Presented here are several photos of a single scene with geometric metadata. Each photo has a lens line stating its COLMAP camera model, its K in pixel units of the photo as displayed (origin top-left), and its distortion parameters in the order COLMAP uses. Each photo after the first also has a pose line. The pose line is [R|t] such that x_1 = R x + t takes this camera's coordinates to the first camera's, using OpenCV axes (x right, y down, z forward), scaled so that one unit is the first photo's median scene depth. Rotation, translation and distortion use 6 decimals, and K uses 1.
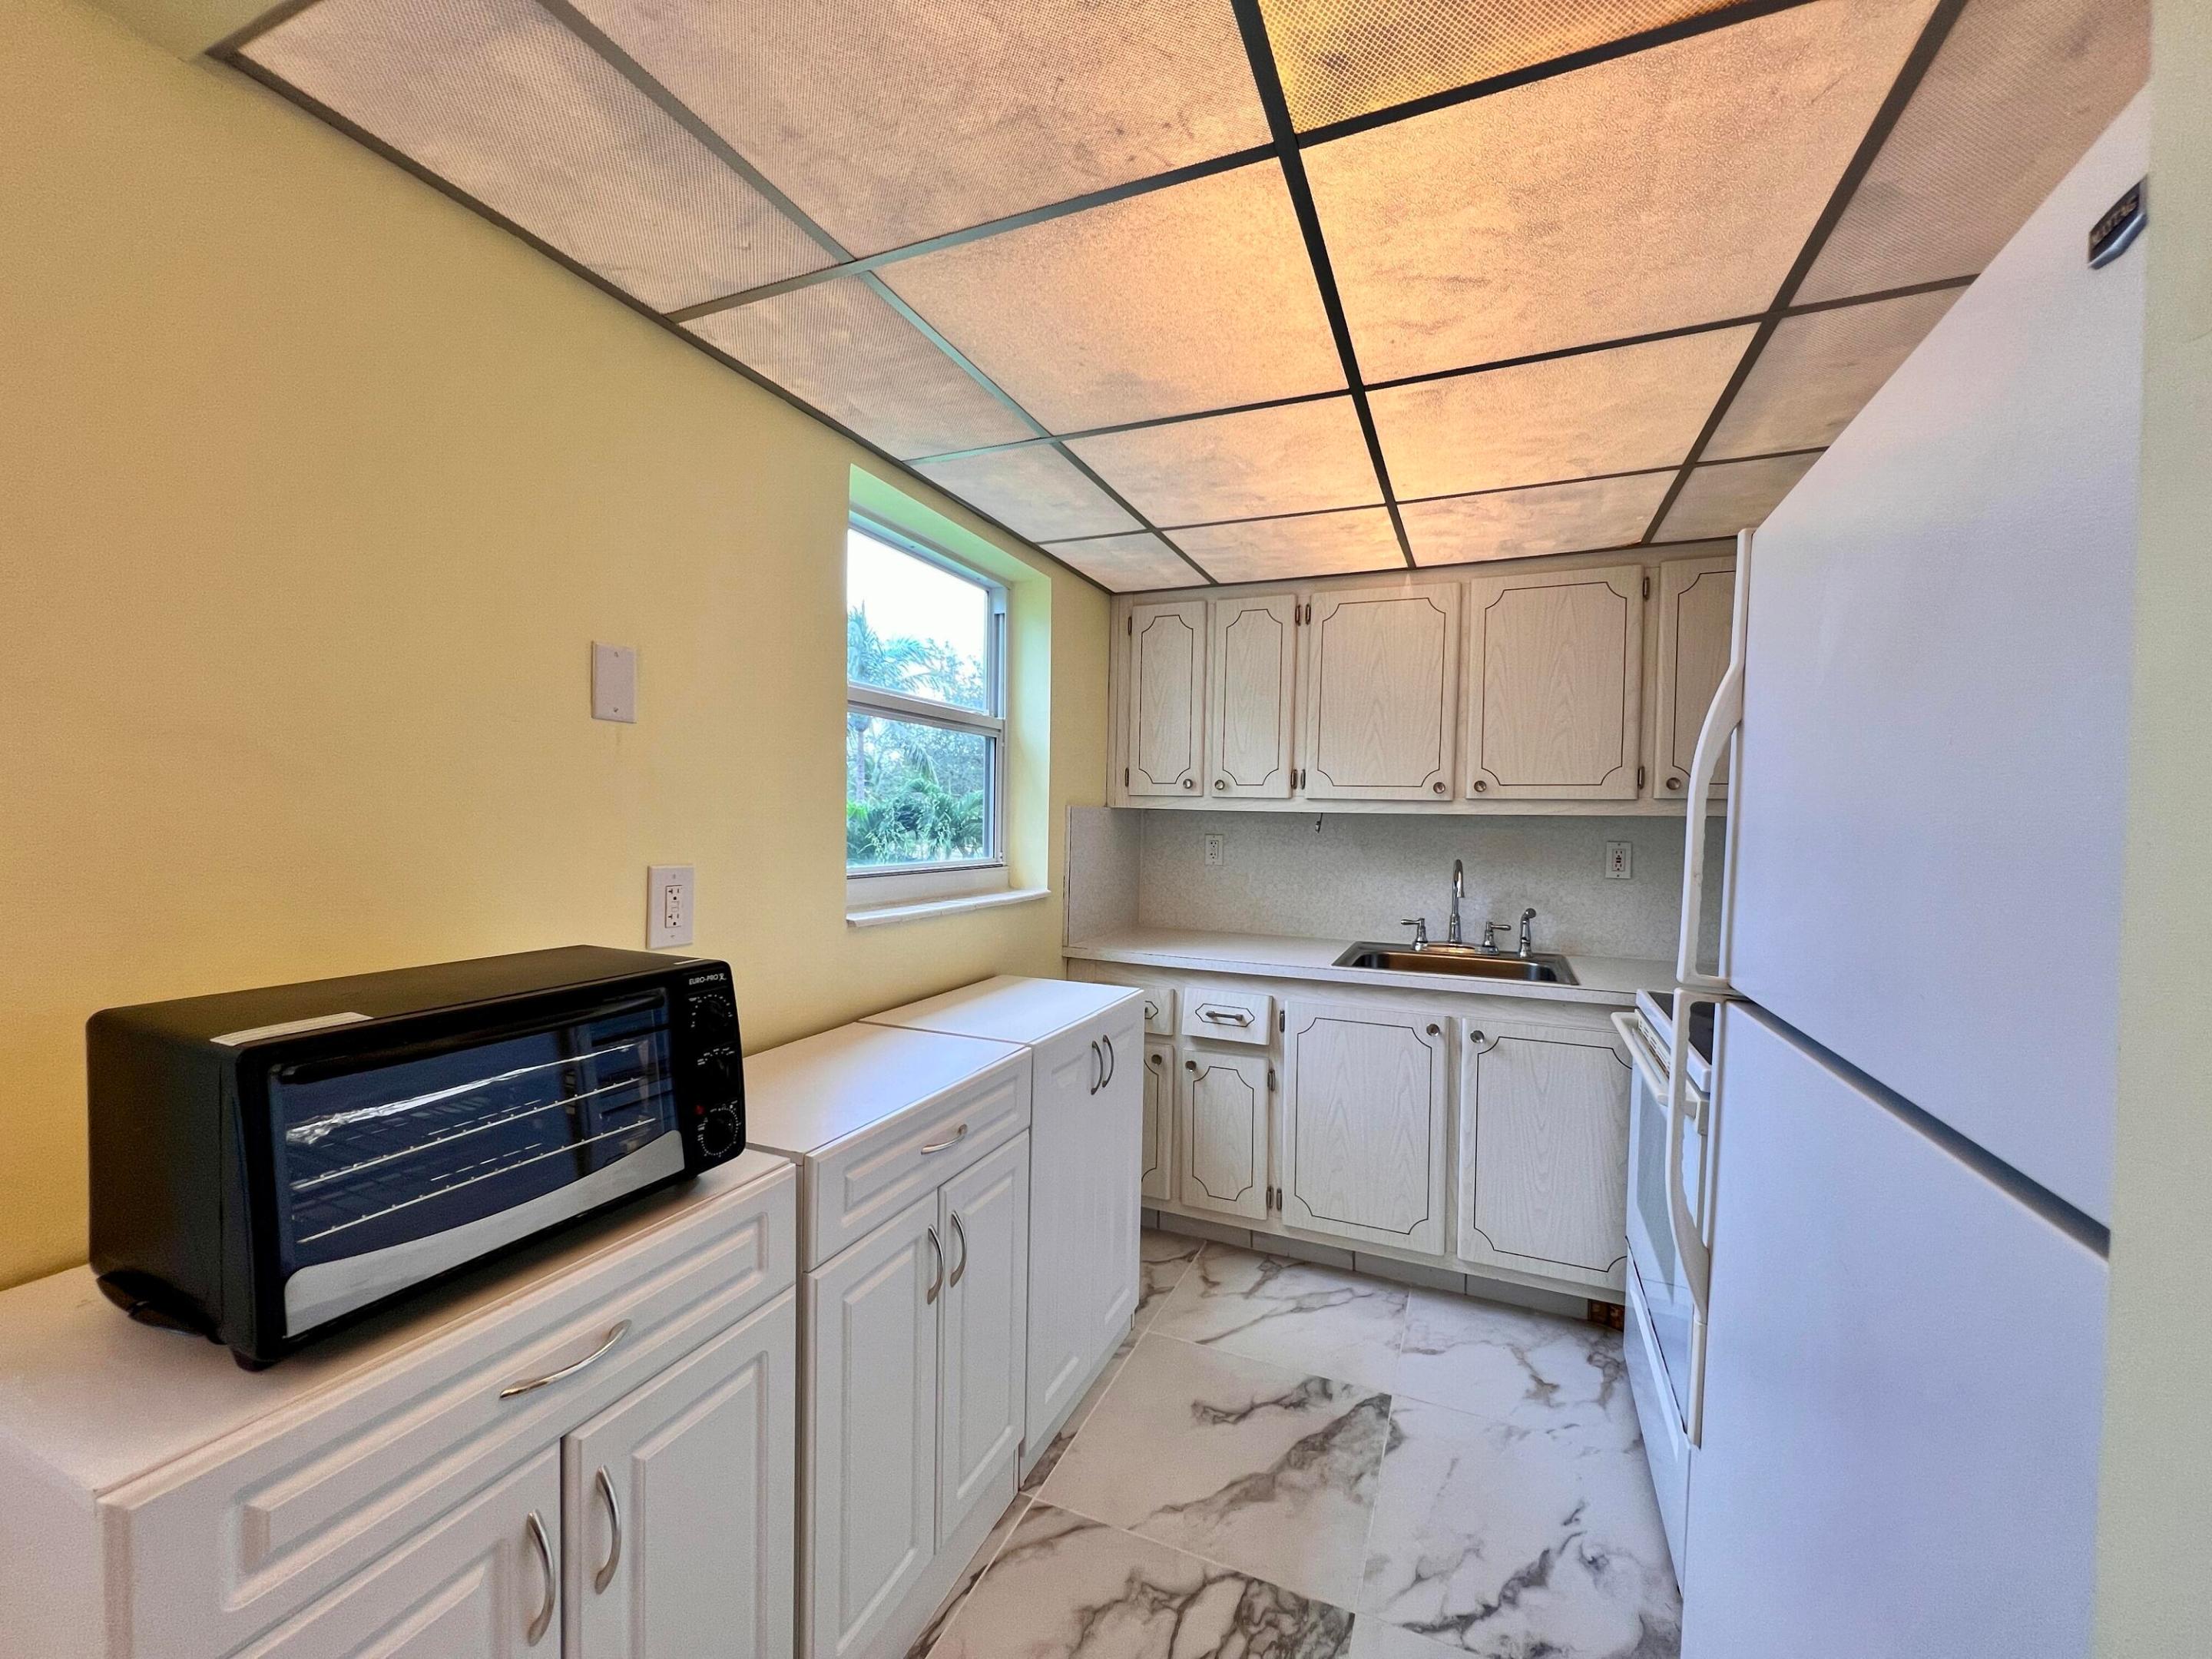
lens RADIAL K [[884.8, 0, 1115.2], [0, 884.8, 838.5], [0, 0, 1]] dist [0.000399, -0.000071]
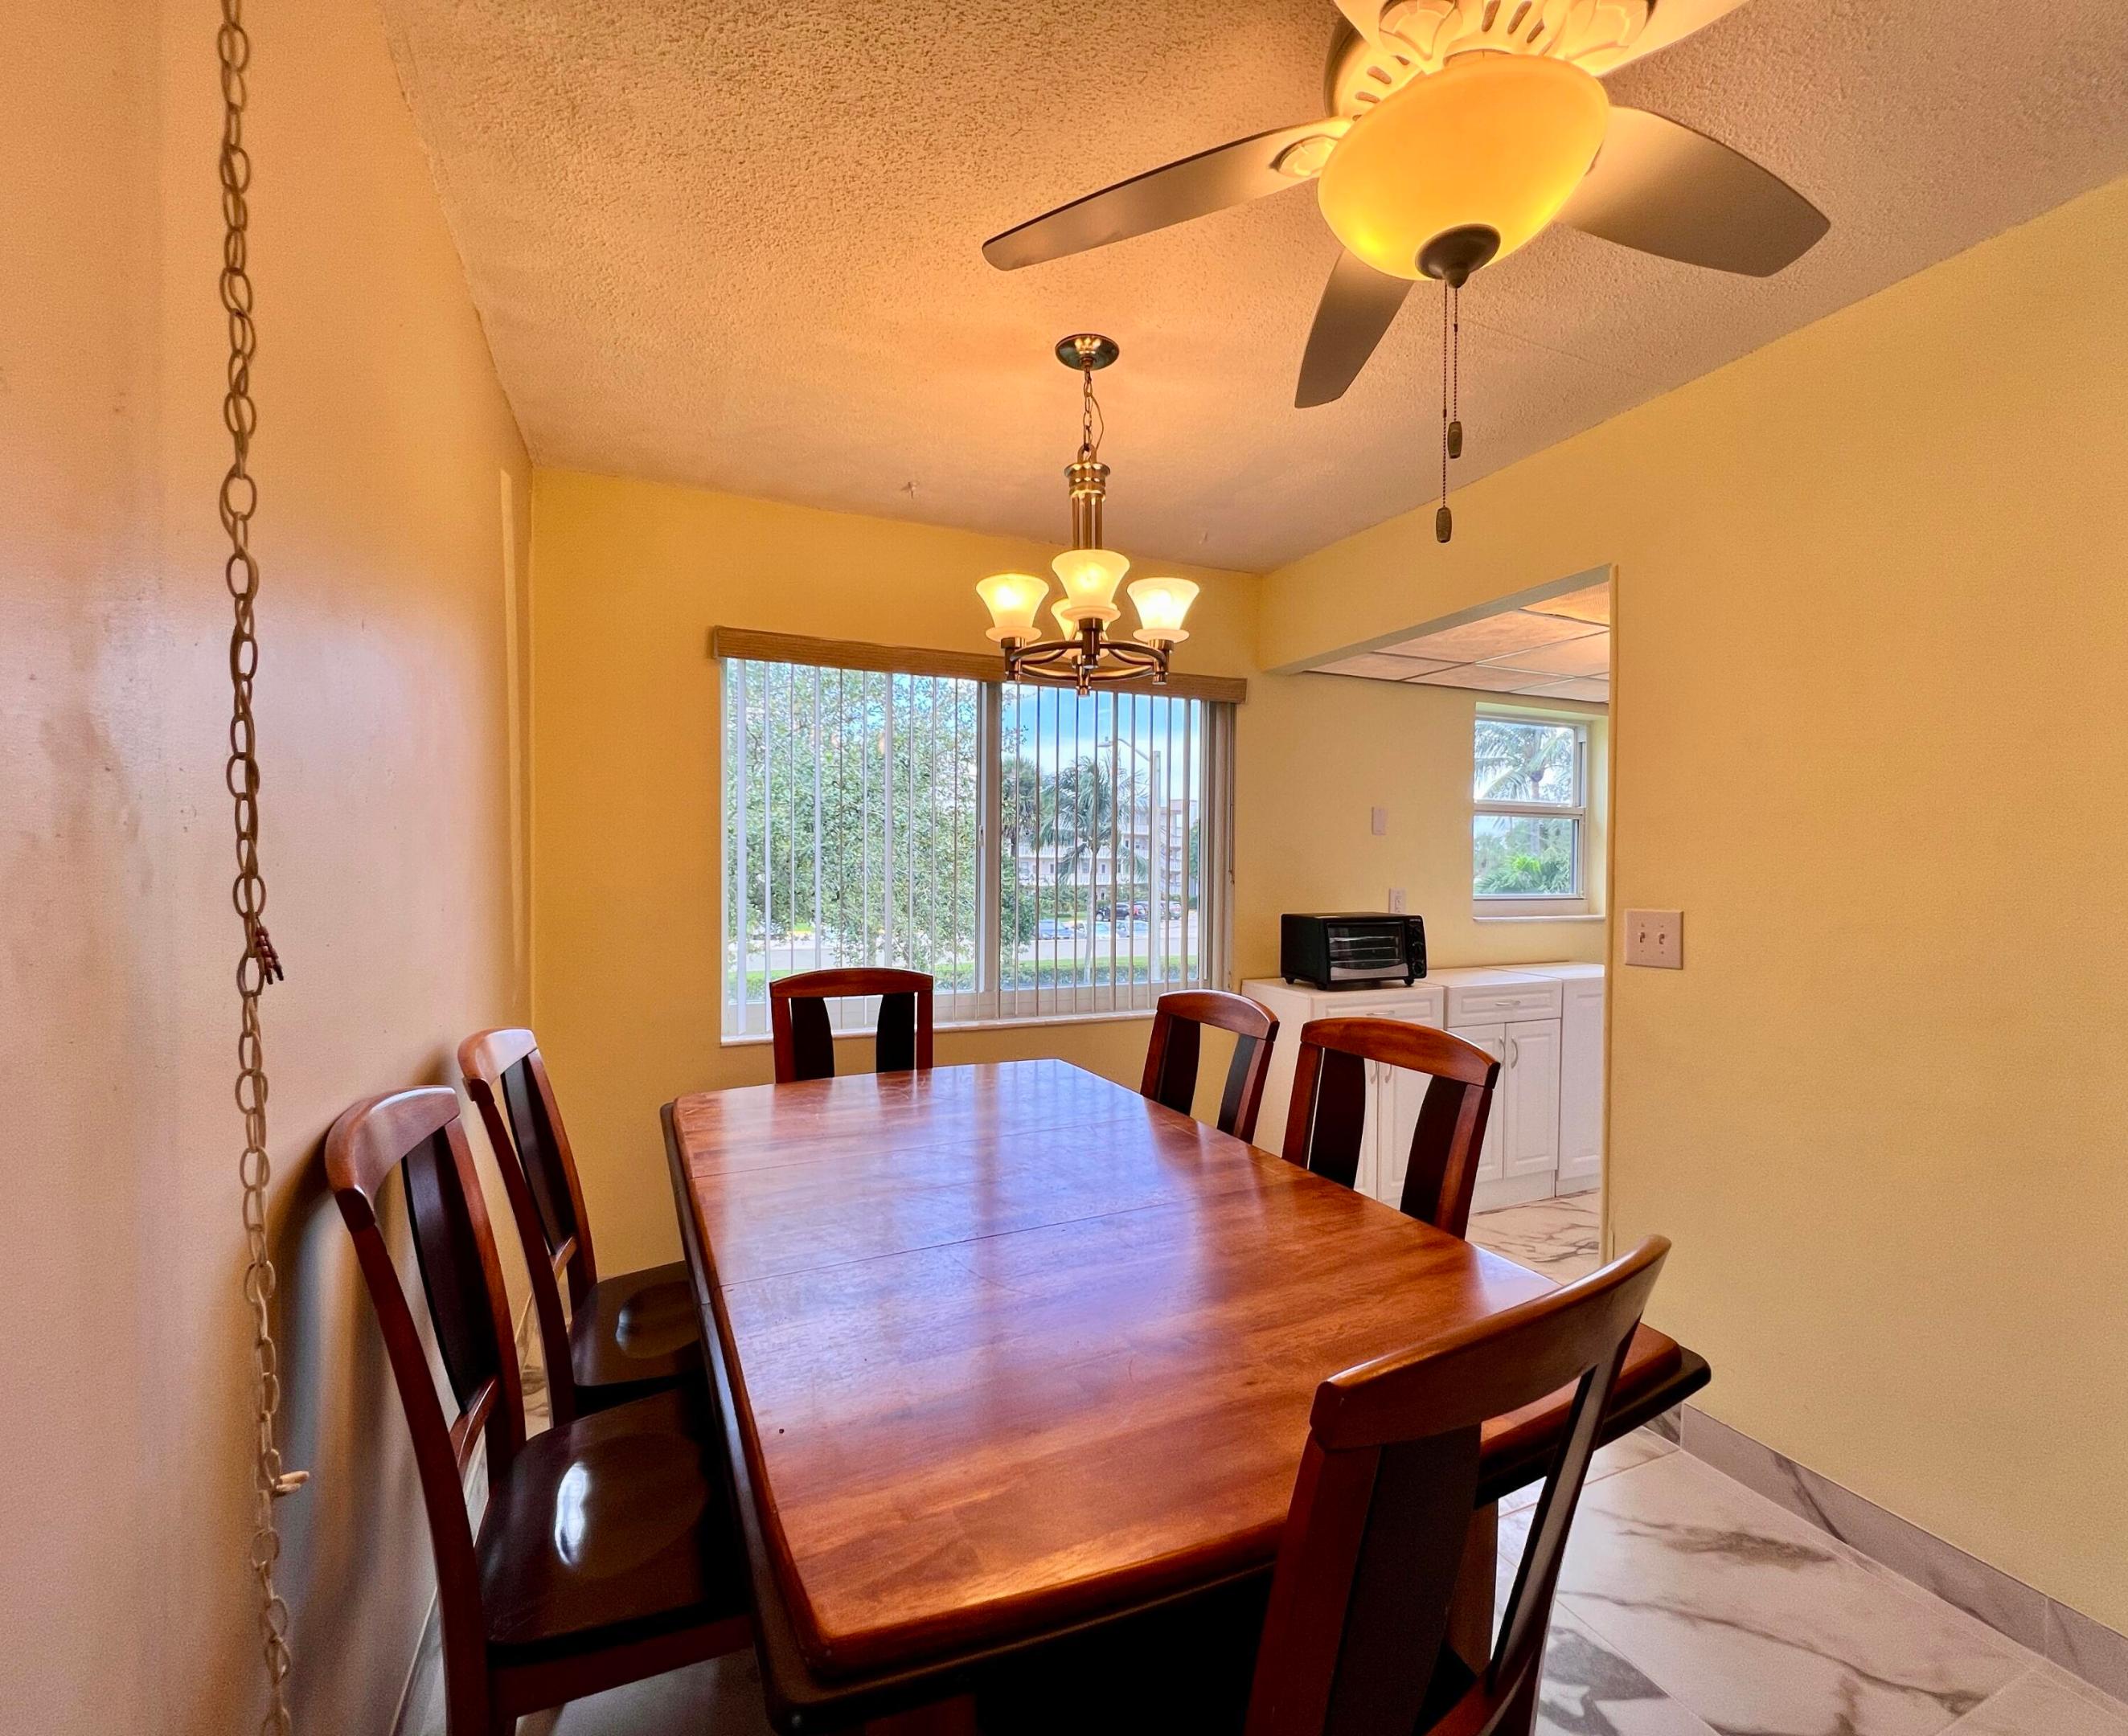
lens RADIAL K [[934.2, 0, 1064.0], [0, 934.2, 868.0], [0, 0, 1]] dist [-0.001688, -0.000077]
pose [[0.725644, -0.002290, -0.688067, 0.400501], [-0.012708, 0.999779, -0.016729, 0.017555], [0.687953, 0.020884, 0.725454, -0.991282]]
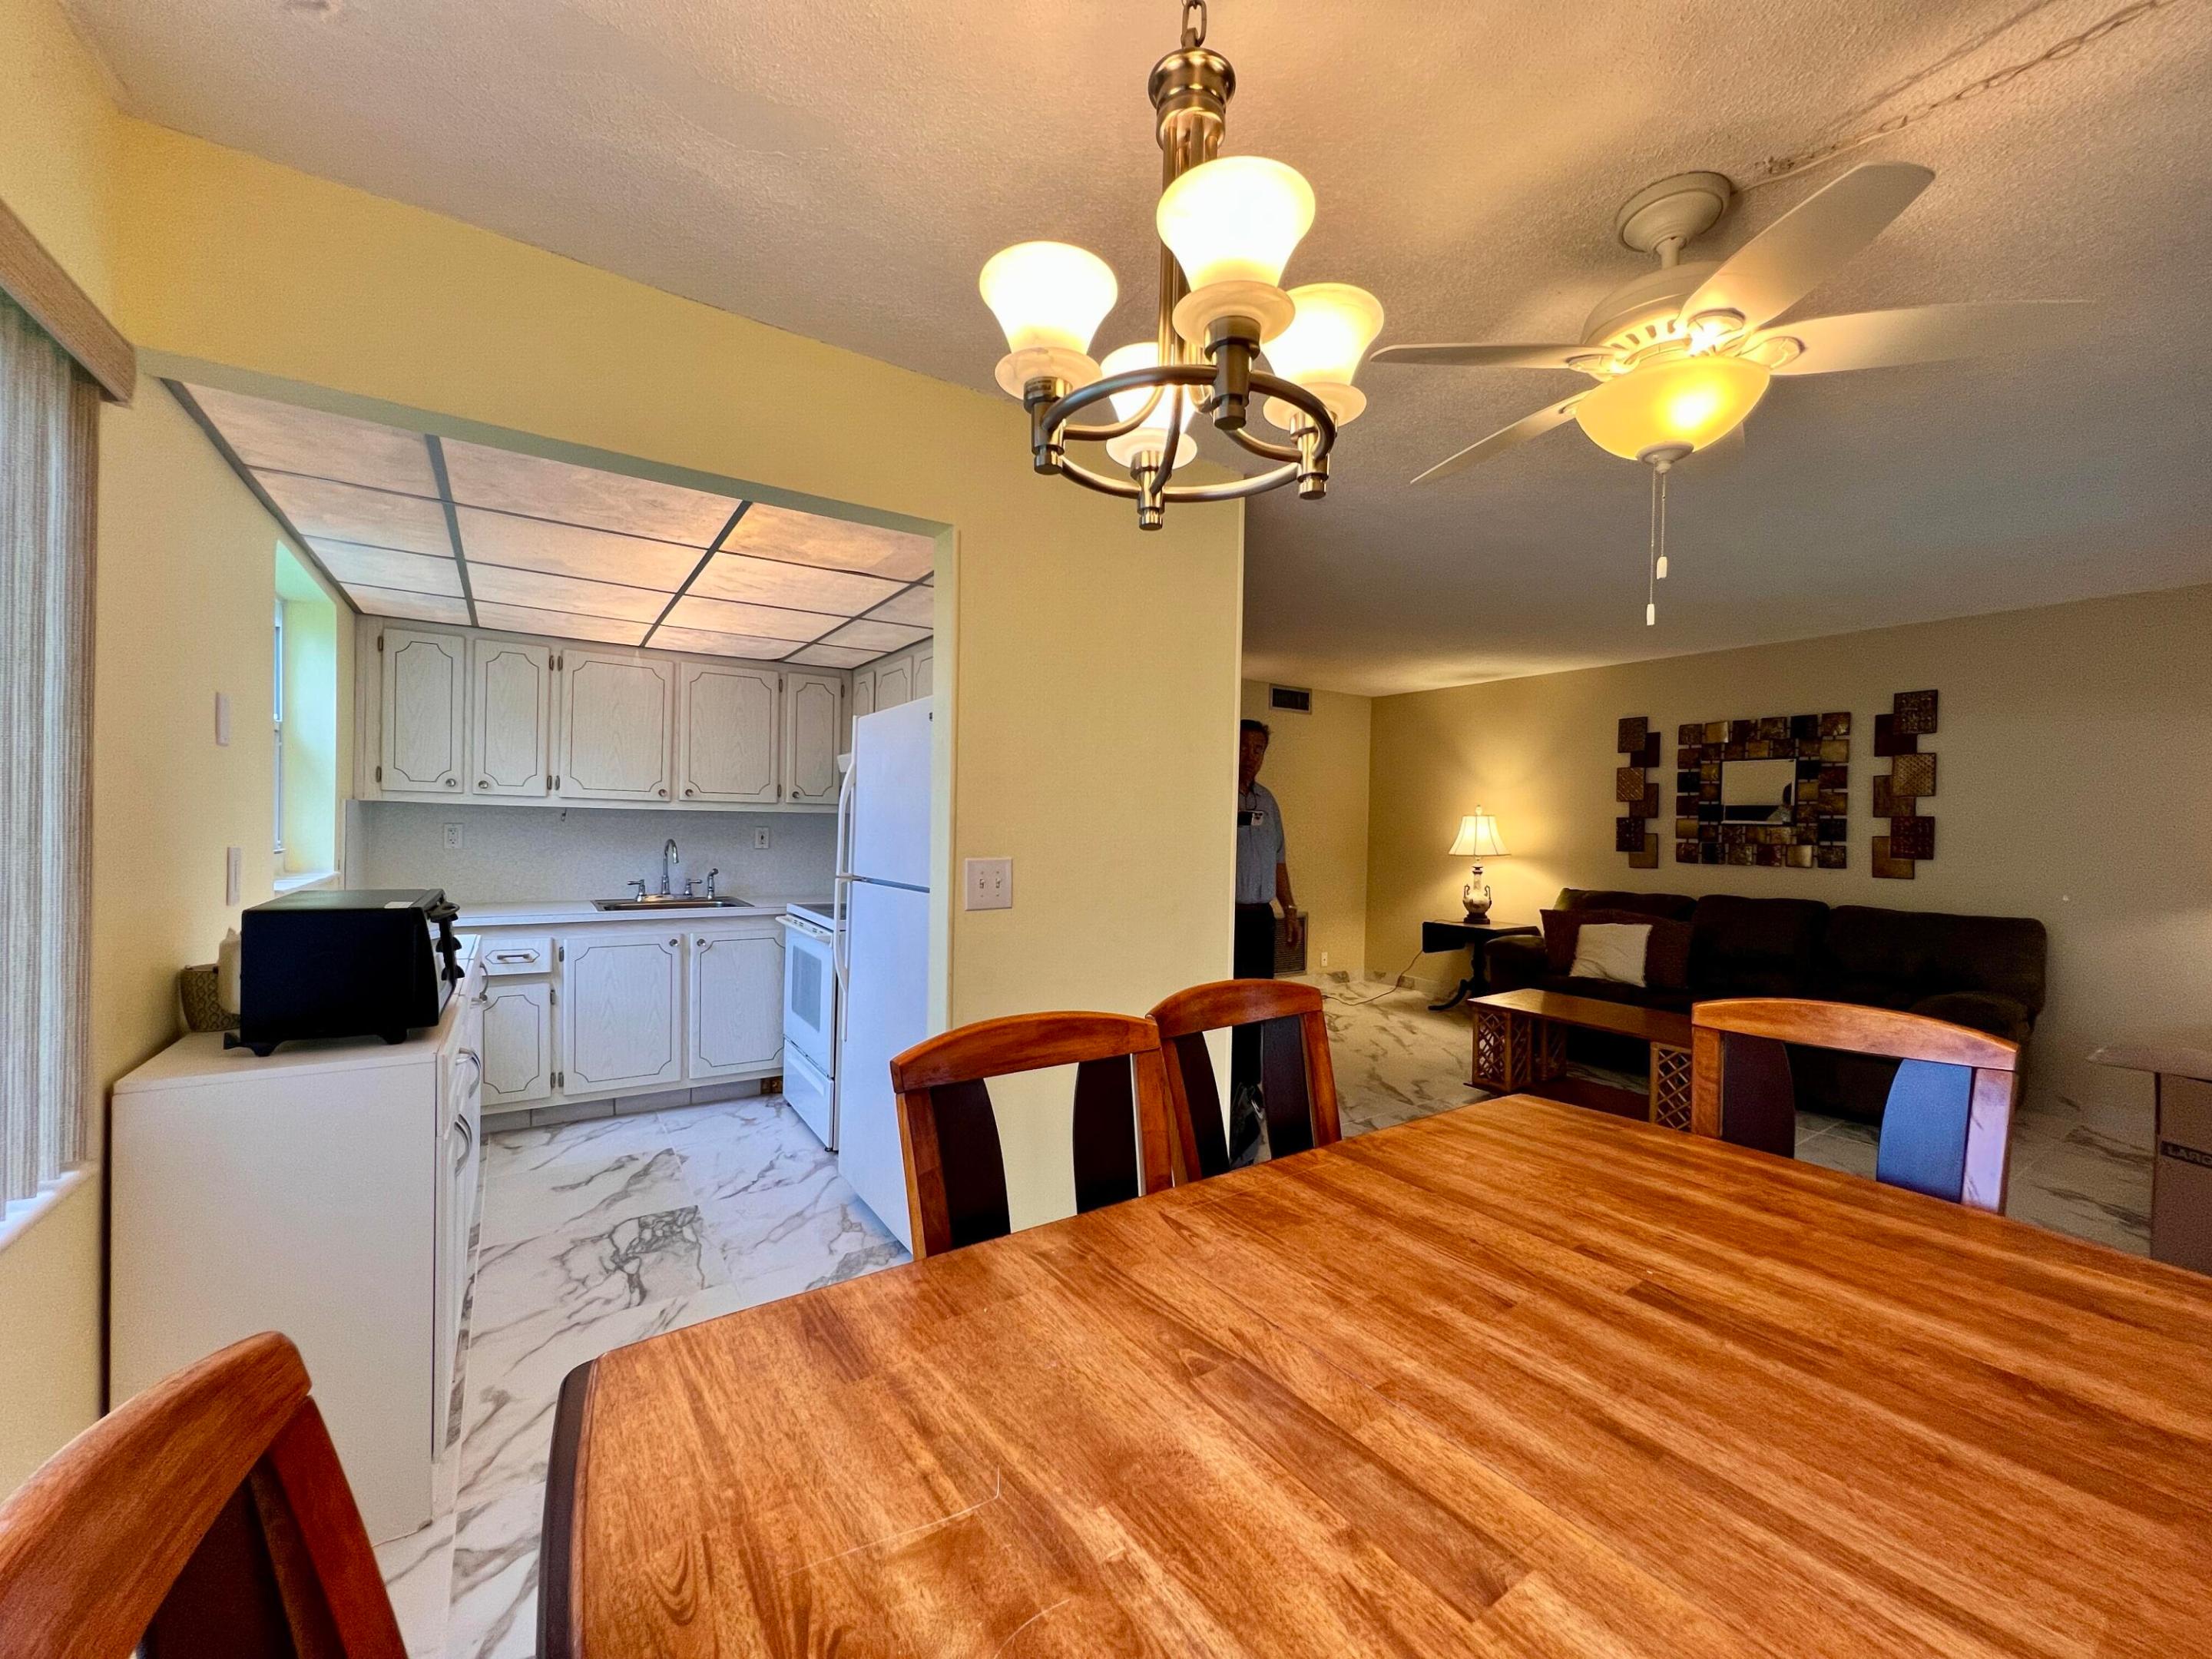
lens RADIAL K [[884.8, 0, 1115.2], [0, 884.8, 838.5], [0, 0, 1]] dist [0.000399, -0.000071]
pose [[0.547914, -0.018424, 0.836331, -0.550017], [0.006835, 0.999823, 0.017548, 0.001185], [-0.836506, -0.003899, 0.547943, -0.567954]]
